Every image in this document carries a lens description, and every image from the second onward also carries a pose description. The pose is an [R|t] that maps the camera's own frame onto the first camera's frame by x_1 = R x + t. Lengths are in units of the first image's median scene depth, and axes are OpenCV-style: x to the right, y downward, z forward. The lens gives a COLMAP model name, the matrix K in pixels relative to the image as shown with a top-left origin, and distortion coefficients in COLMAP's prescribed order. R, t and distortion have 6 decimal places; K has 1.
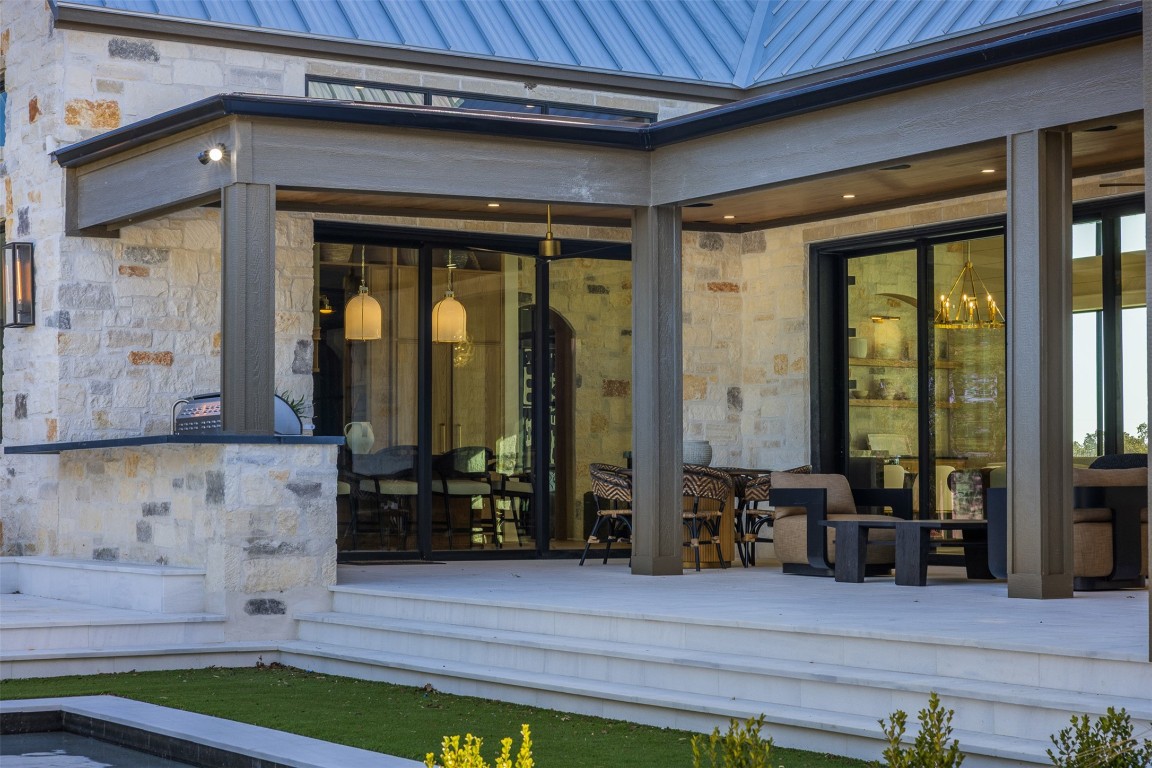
lens RADIAL K [[2271.6, 0, 577.1], [0, 2271.6, 436.4], [0, 0, 1]] dist [0.003781, 0.061975]
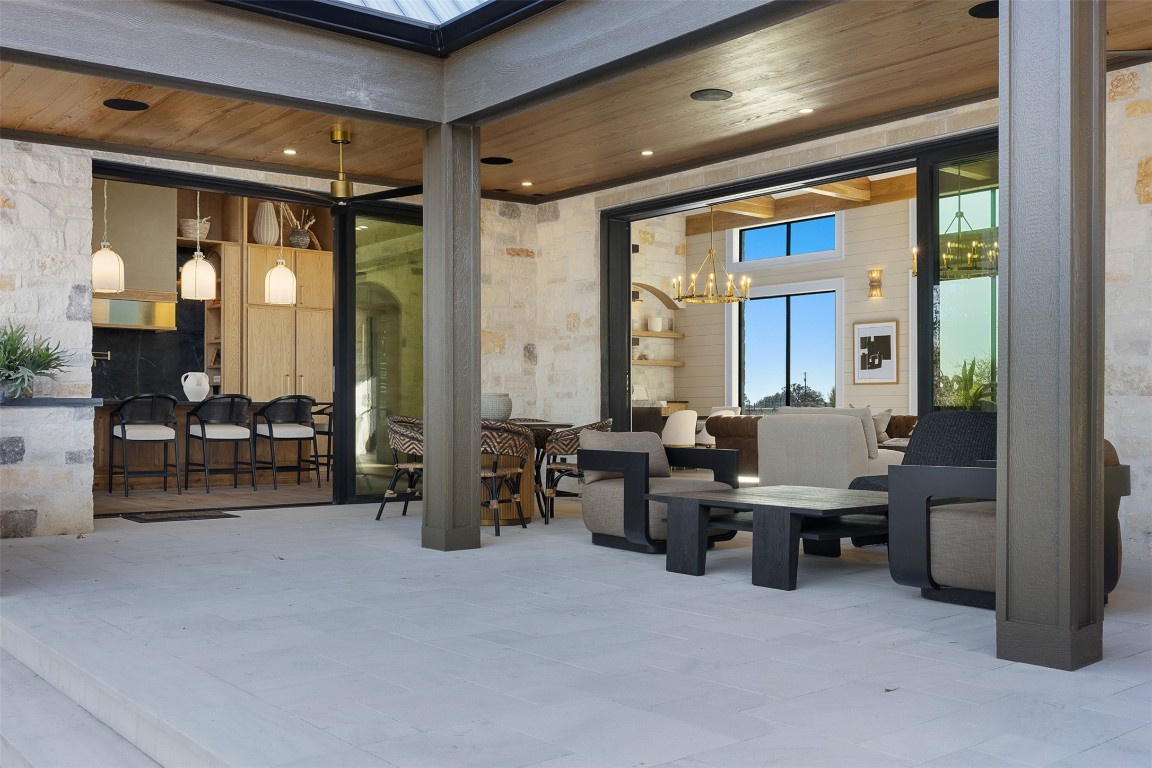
lens RADIAL K [[1110.6, 0, 576.8], [0, 1110.6, 414.9], [0, 0, 1]] dist [0.005419, 0.000862]
pose [[0.991975, 0.002065, 0.126421, 0.026953], [-0.005744, 0.999570, 0.028745, -0.002861], [-0.126307, -0.029241, 0.991560, 0.527434]]
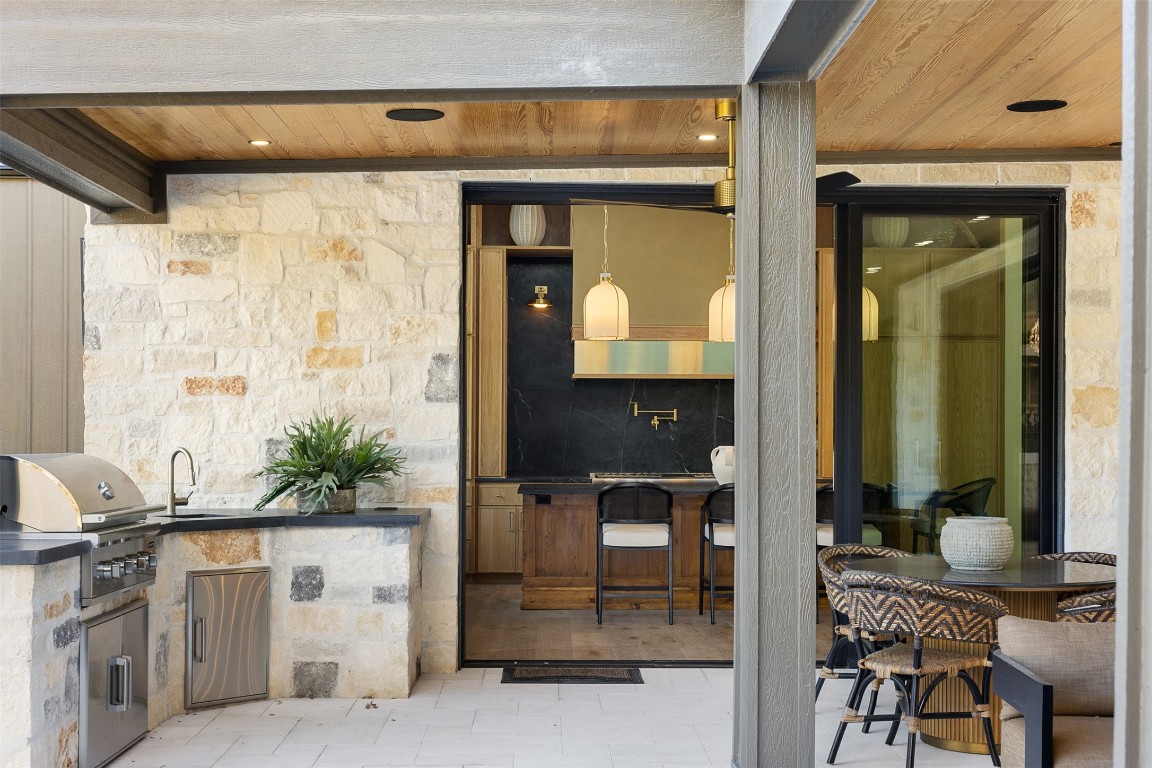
lens RADIAL K [[1529.0, 0, 574.8], [0, 1529.0, 433.1], [0, 0, 1]] dist [0.001799, -0.007910]
pose [[0.858159, 0.003937, -0.513369, 0.161951], [0.009481, 0.999678, 0.023516, -0.029414], [0.513297, -0.025048, 0.857846, 0.631183]]
